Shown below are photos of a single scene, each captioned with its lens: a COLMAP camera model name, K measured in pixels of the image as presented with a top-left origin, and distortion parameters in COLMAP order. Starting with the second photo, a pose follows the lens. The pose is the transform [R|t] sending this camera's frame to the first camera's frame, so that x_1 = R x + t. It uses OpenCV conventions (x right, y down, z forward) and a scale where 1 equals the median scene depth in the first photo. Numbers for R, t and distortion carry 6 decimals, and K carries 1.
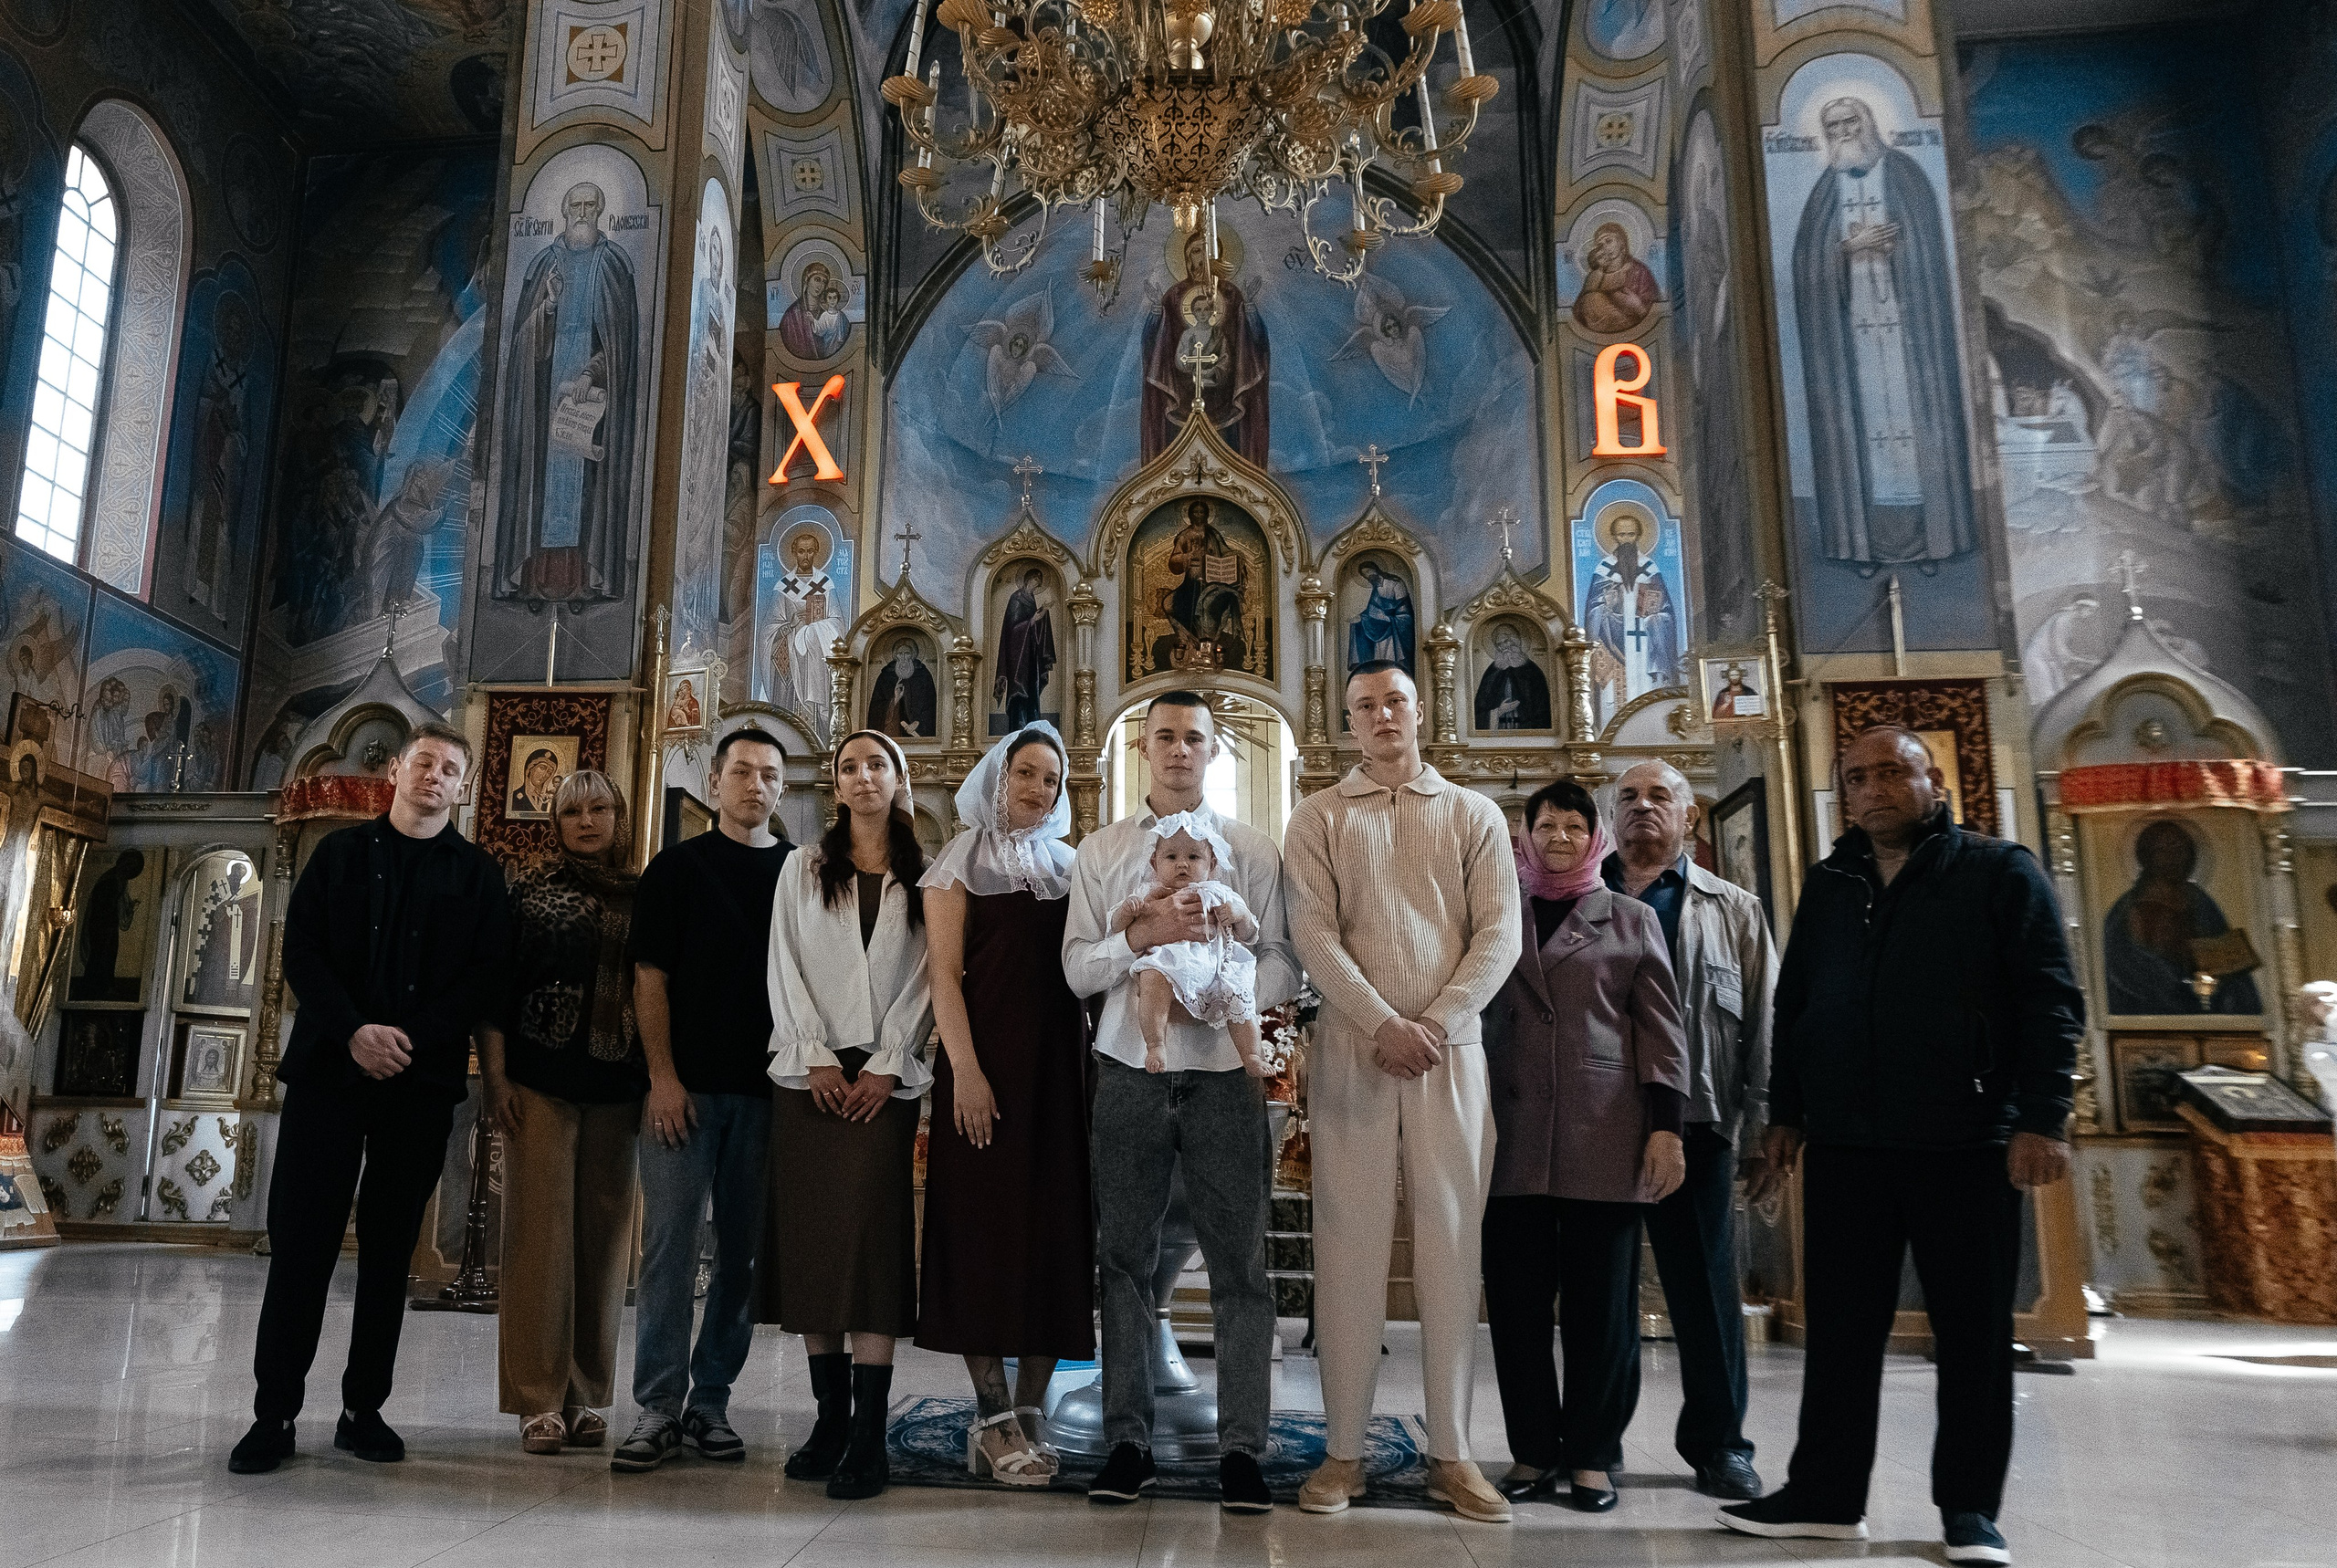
lens RADIAL K [[1545.0, 0, 1166.8], [0, 1545.0, 782.5], [0, 0, 1]] dist [-0.004830, 0.020575]
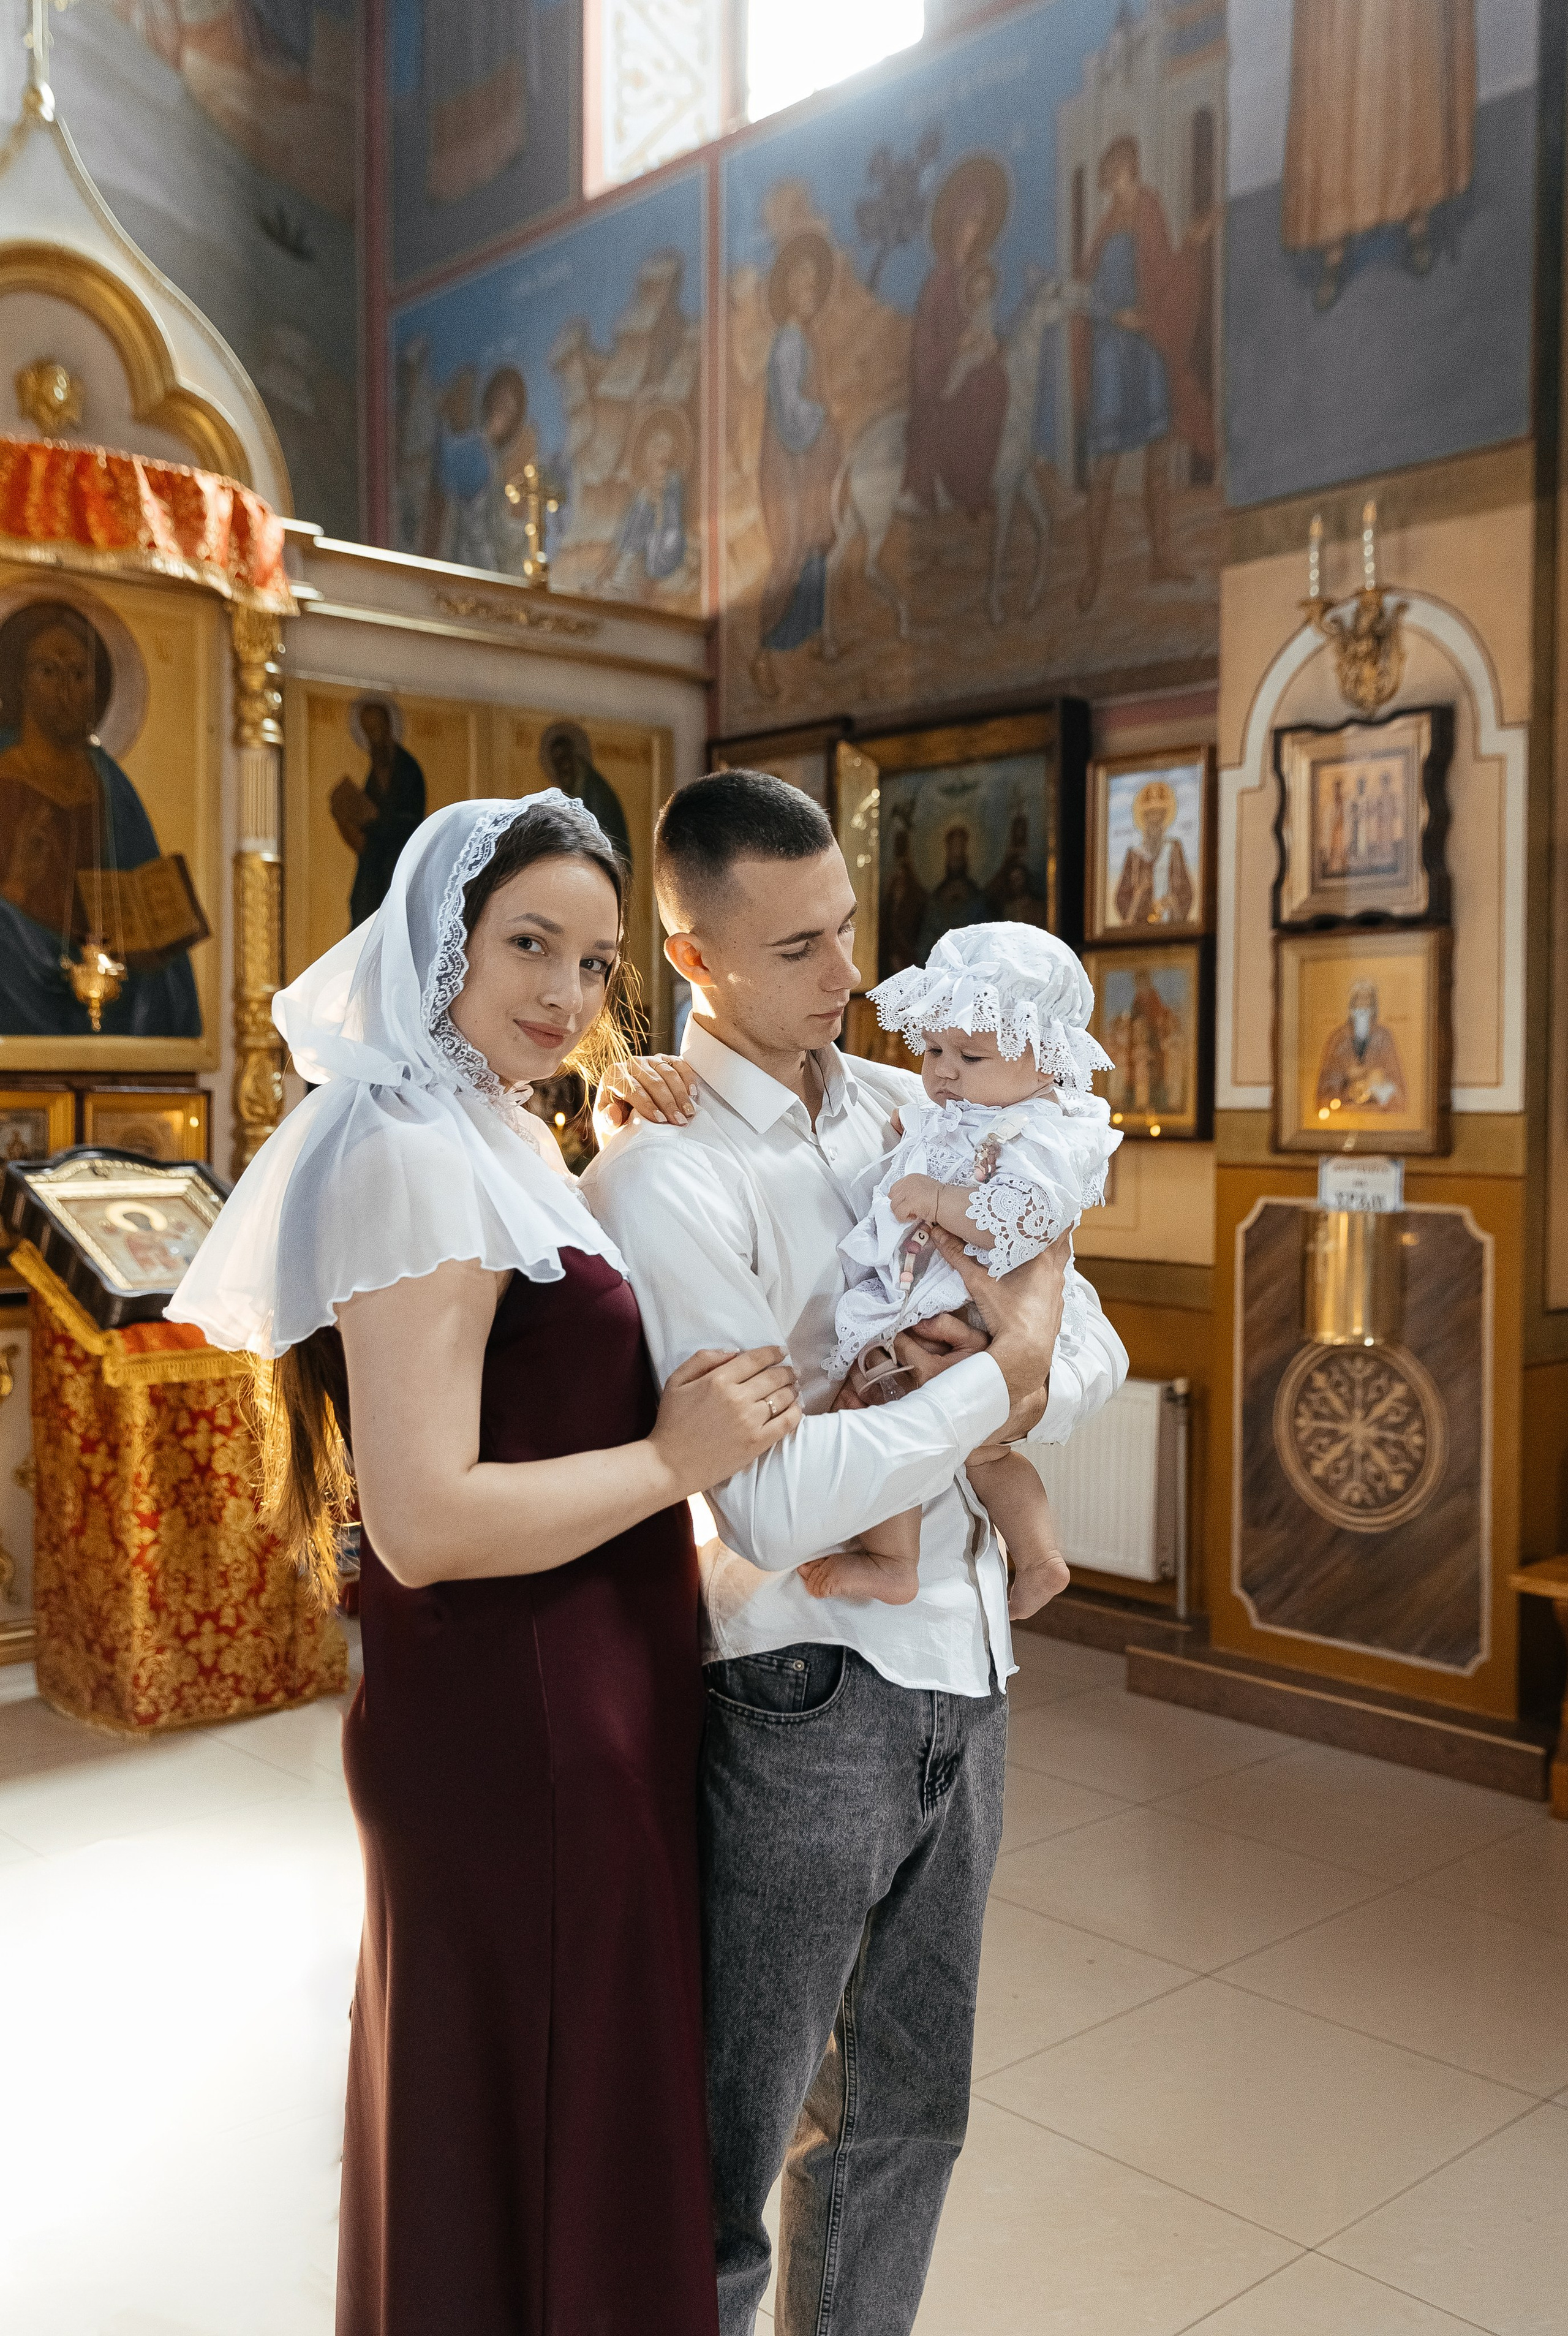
lens RADIAL K [[2147.1, 0, 782.6], [0, 2147.1, 1162.3], [0, 0, 1]] dist [-0.016584, 0.000000]
pose [[0.644518, -0.043451, 0.763353, 0.318653], [-0.142566, 0.974045, 0.175817, 0.045526], [-0.751180, -0.222146, 0.621595, 0.448485]]
